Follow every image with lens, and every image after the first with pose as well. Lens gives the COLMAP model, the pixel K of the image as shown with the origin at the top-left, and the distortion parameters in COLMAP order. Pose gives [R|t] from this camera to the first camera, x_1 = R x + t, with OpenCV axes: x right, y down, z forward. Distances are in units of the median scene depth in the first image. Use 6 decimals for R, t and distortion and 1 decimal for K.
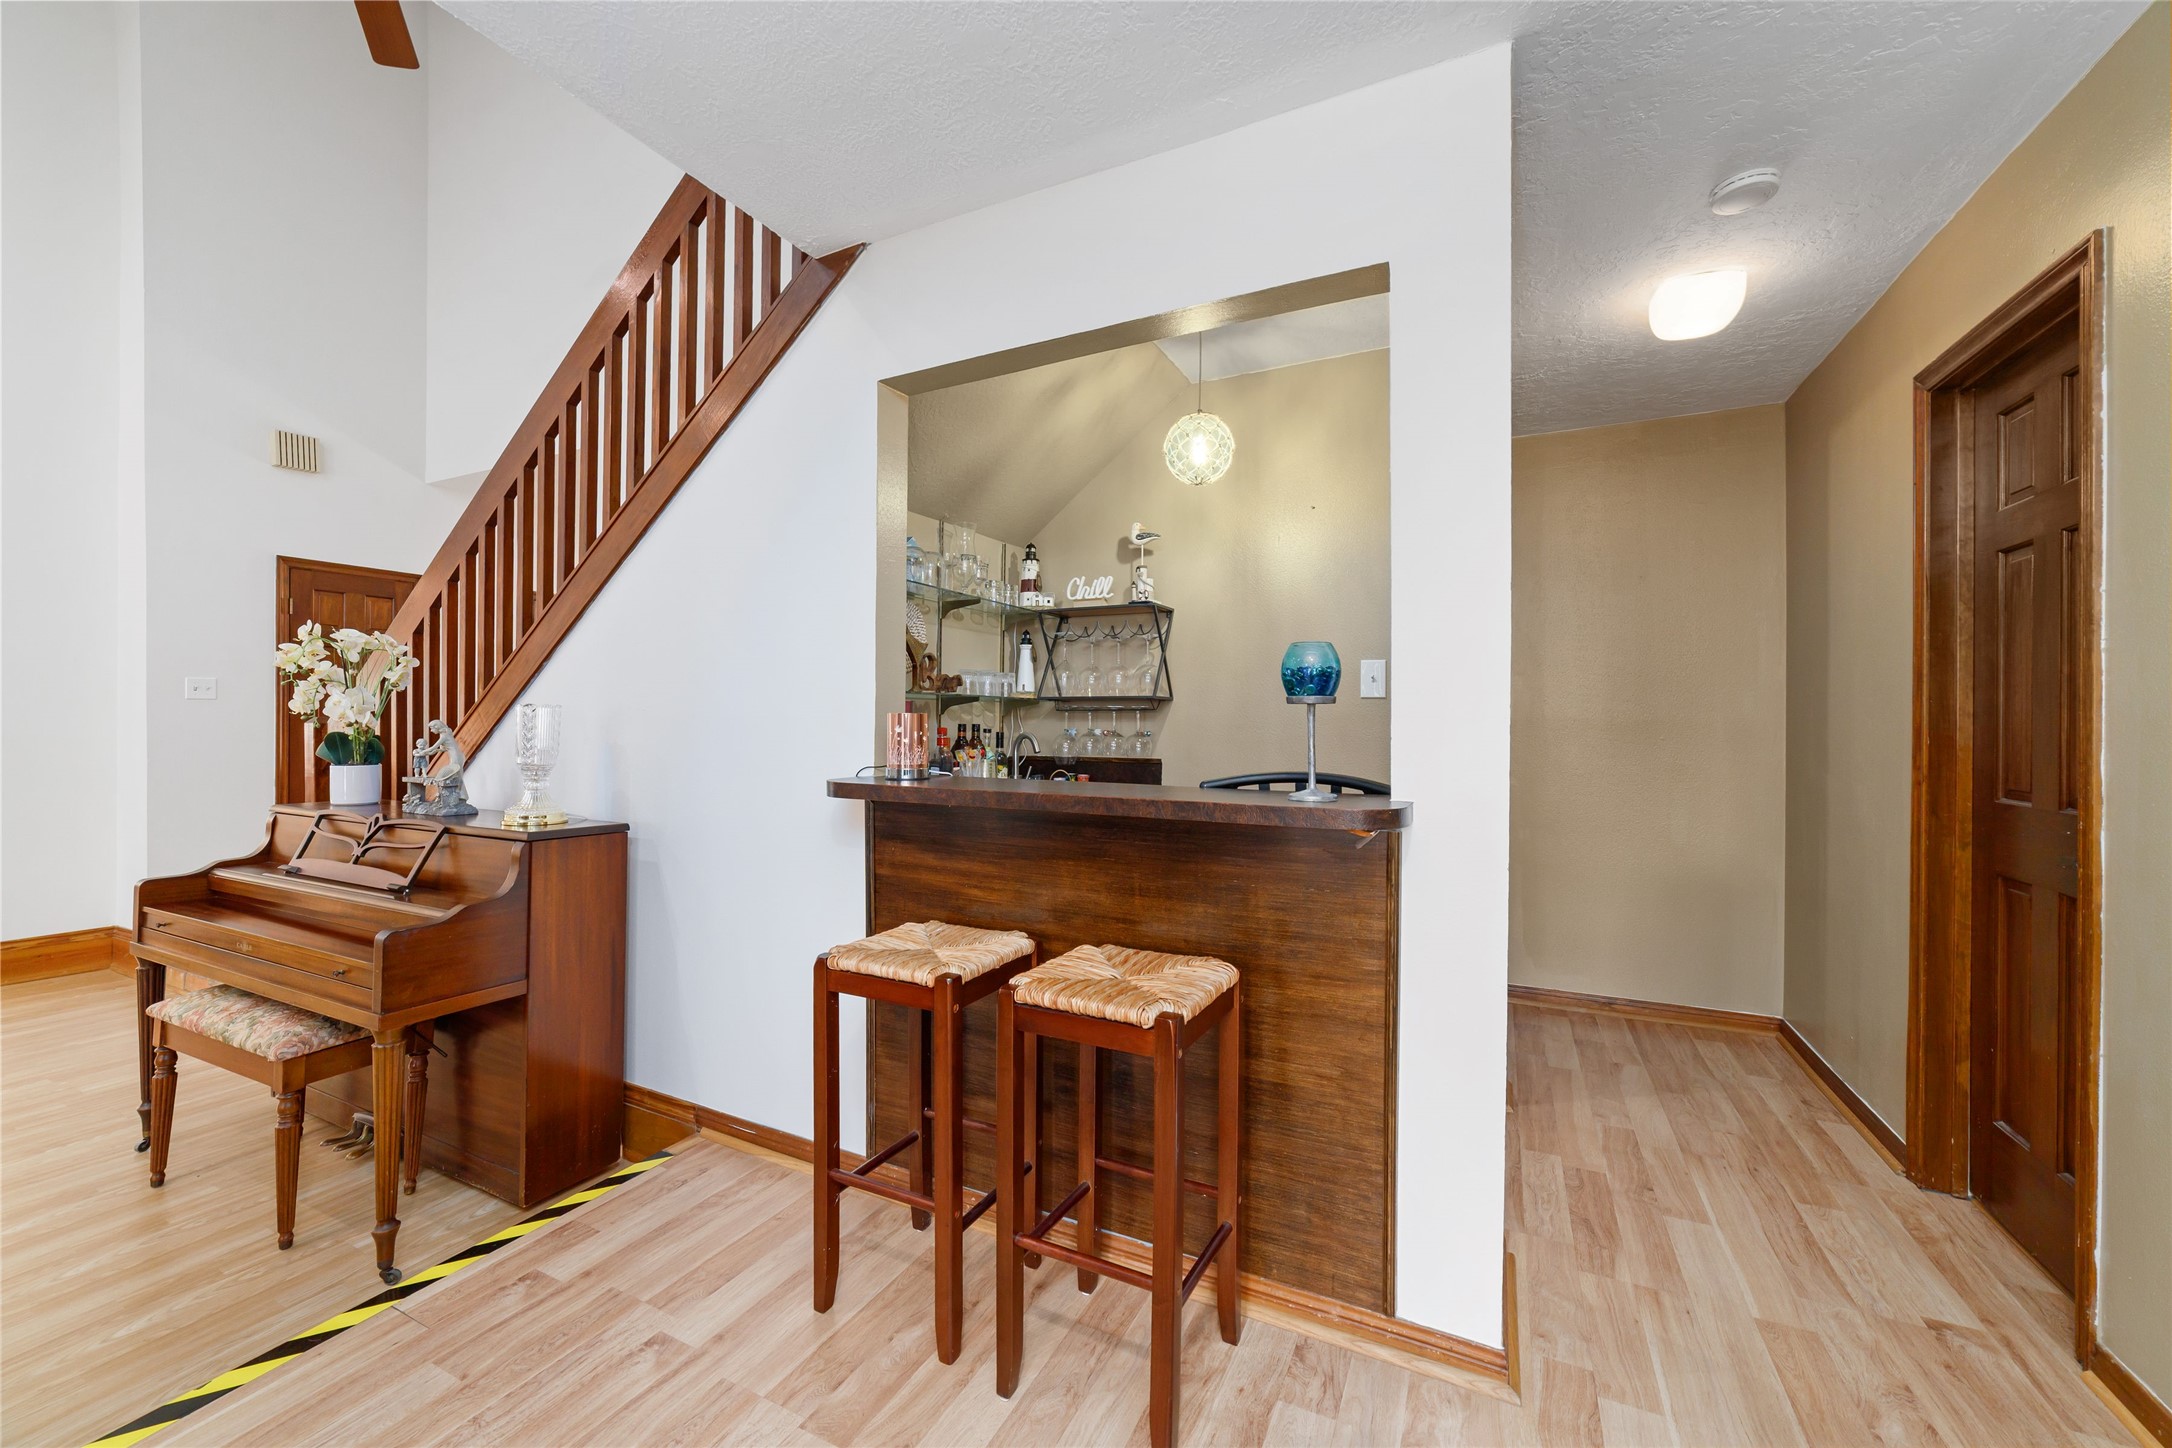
lens RADIAL K [[827.6, 0, 1086.0], [0, 827.6, 724.0], [0, 0, 1]] dist [-0.014880, -0.000020]
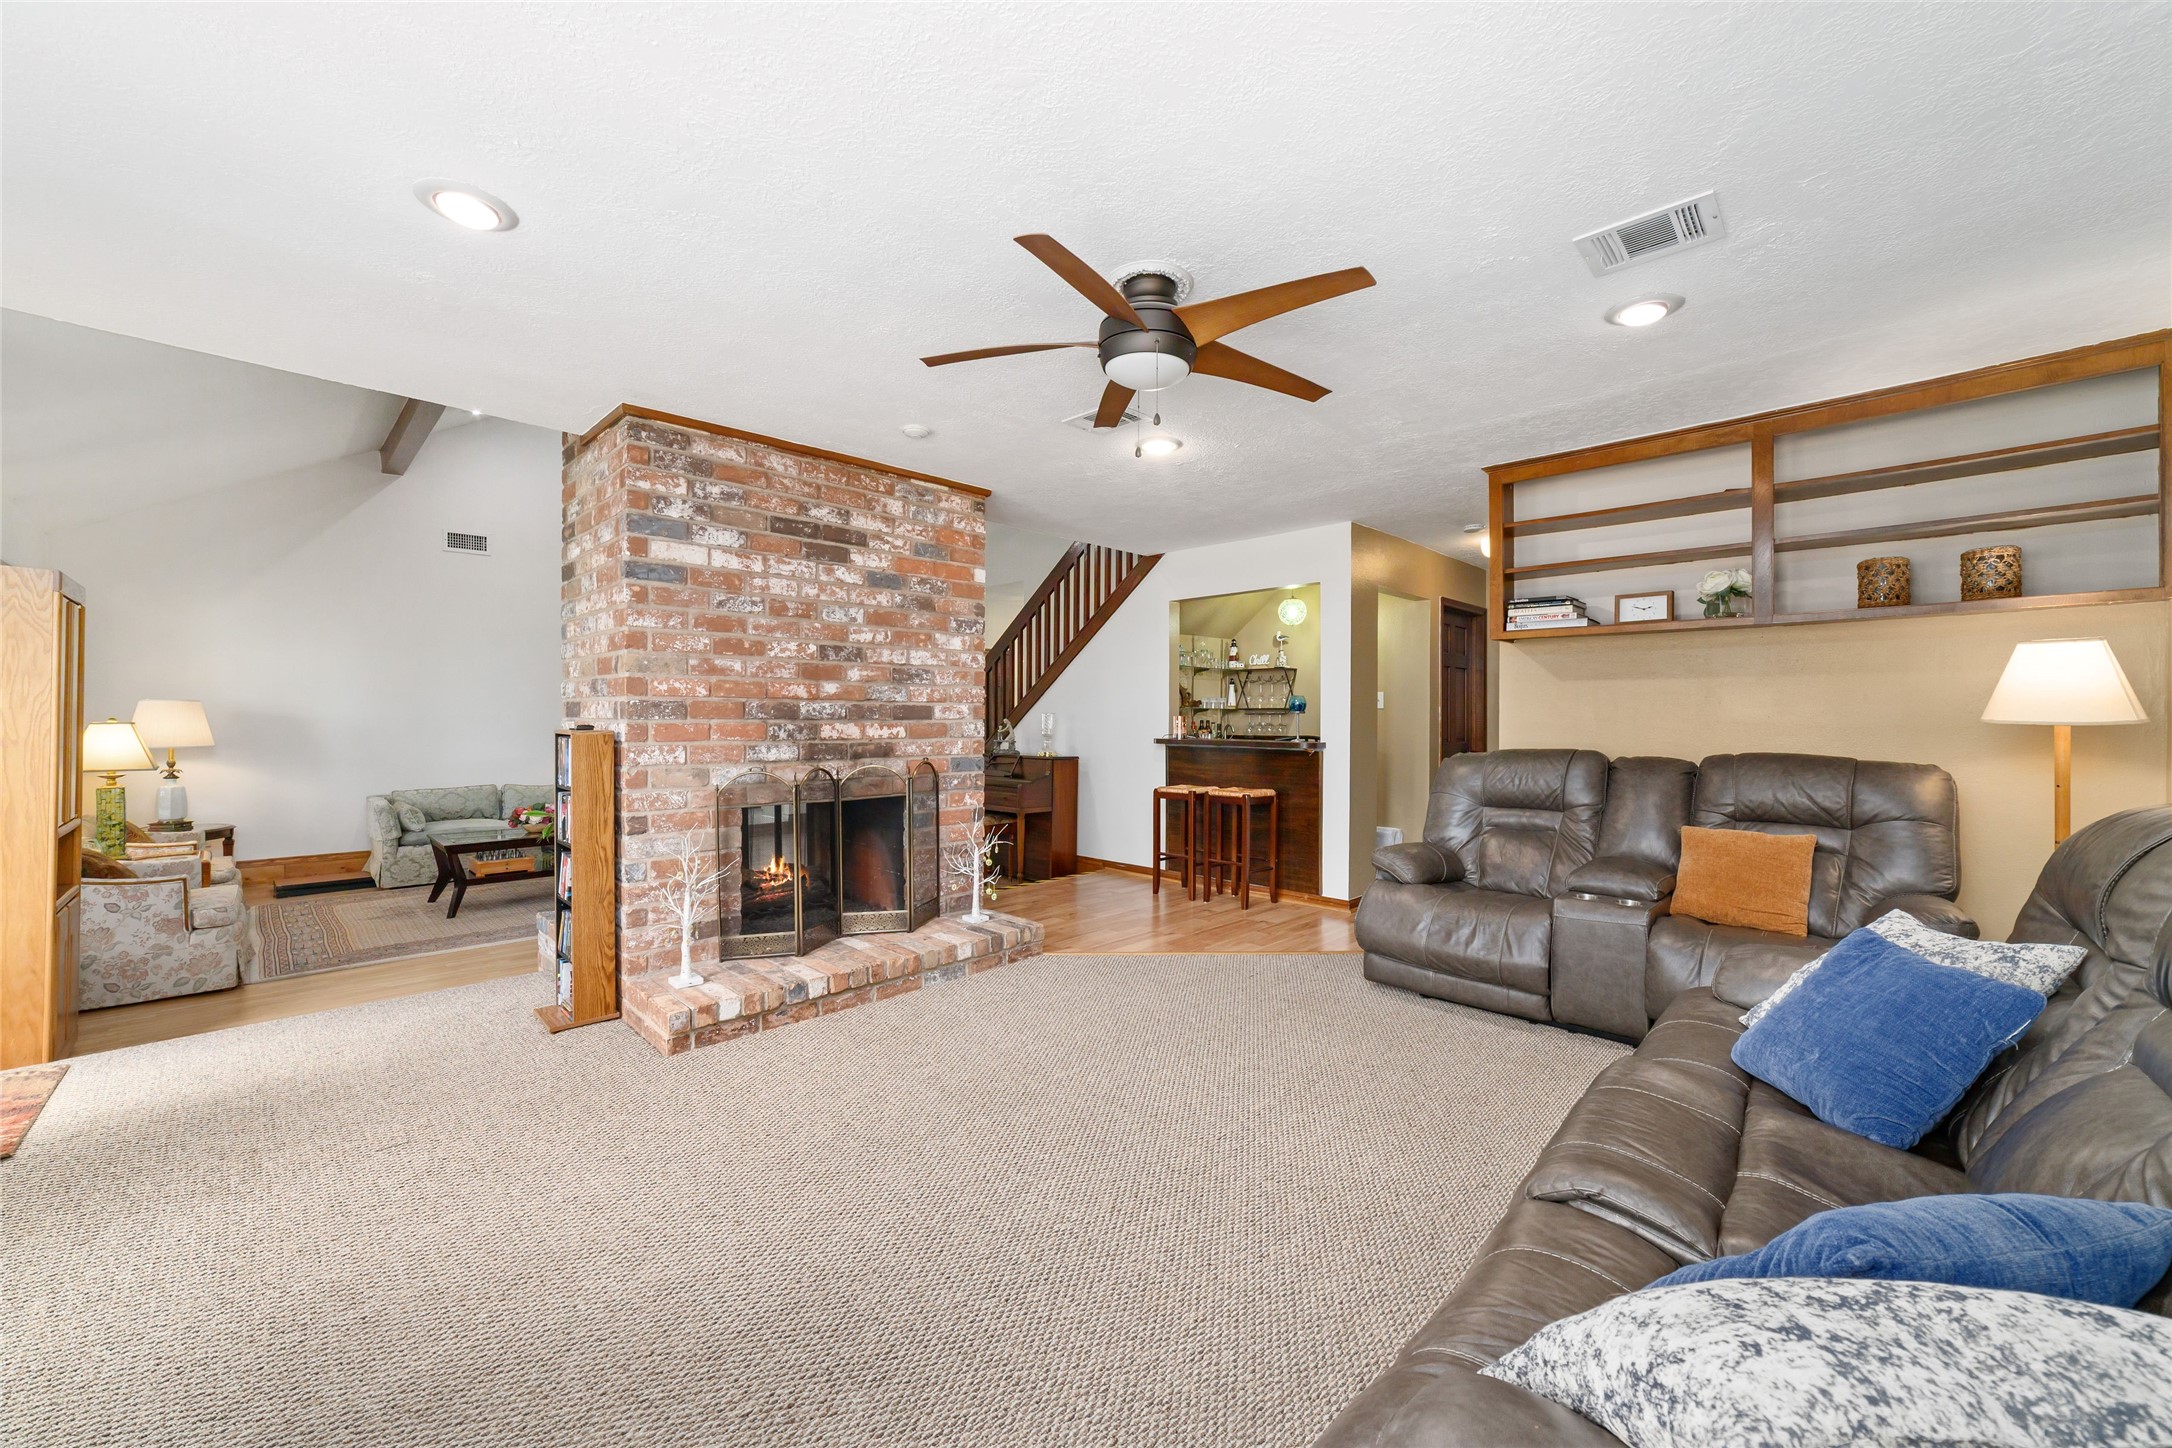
lens RADIAL K [[827.6, 0, 1086.0], [0, 827.6, 724.0], [0, 0, 1]] dist [-0.014880, -0.000020]
pose [[0.947192, -0.000986, -0.320667, 0.303485], [0.001301, 0.999999, 0.000768, 0.009345], [0.320666, -0.001145, 0.947192, -1.395611]]
